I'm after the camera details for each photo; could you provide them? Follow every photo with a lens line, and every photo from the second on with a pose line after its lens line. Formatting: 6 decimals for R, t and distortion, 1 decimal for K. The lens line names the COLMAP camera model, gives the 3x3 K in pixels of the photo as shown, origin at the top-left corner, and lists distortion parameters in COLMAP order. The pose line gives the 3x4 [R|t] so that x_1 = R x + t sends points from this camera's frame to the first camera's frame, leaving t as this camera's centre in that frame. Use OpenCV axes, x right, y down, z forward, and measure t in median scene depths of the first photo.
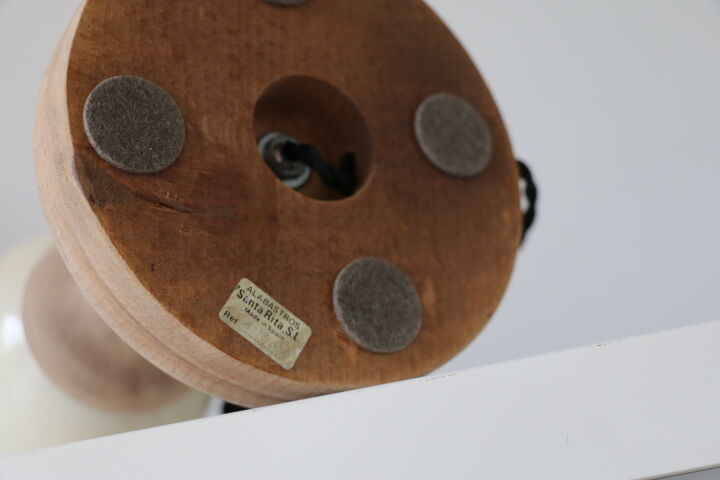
lens RADIAL K [[1110.6, 0, 360.0], [0, 1110.6, 240.0], [0, 0, 1]] dist [-0.019792, -0.006119]
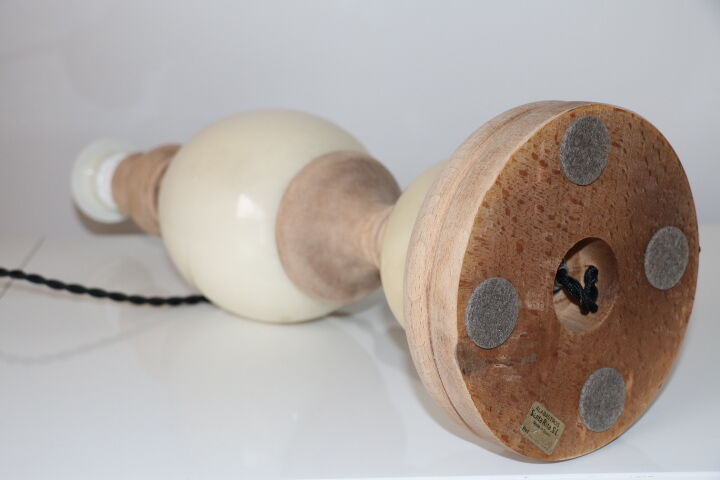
lens RADIAL K [[1110.6, 0, 360.0], [0, 1110.6, 240.0], [0, 0, 1]] dist [-0.019792, -0.006119]
pose [[0.983584, 0.134906, 0.119841, -0.535130], [-0.174737, 0.877839, 0.445943, -0.771719], [-0.045041, -0.459563, 0.887002, -0.236136]]
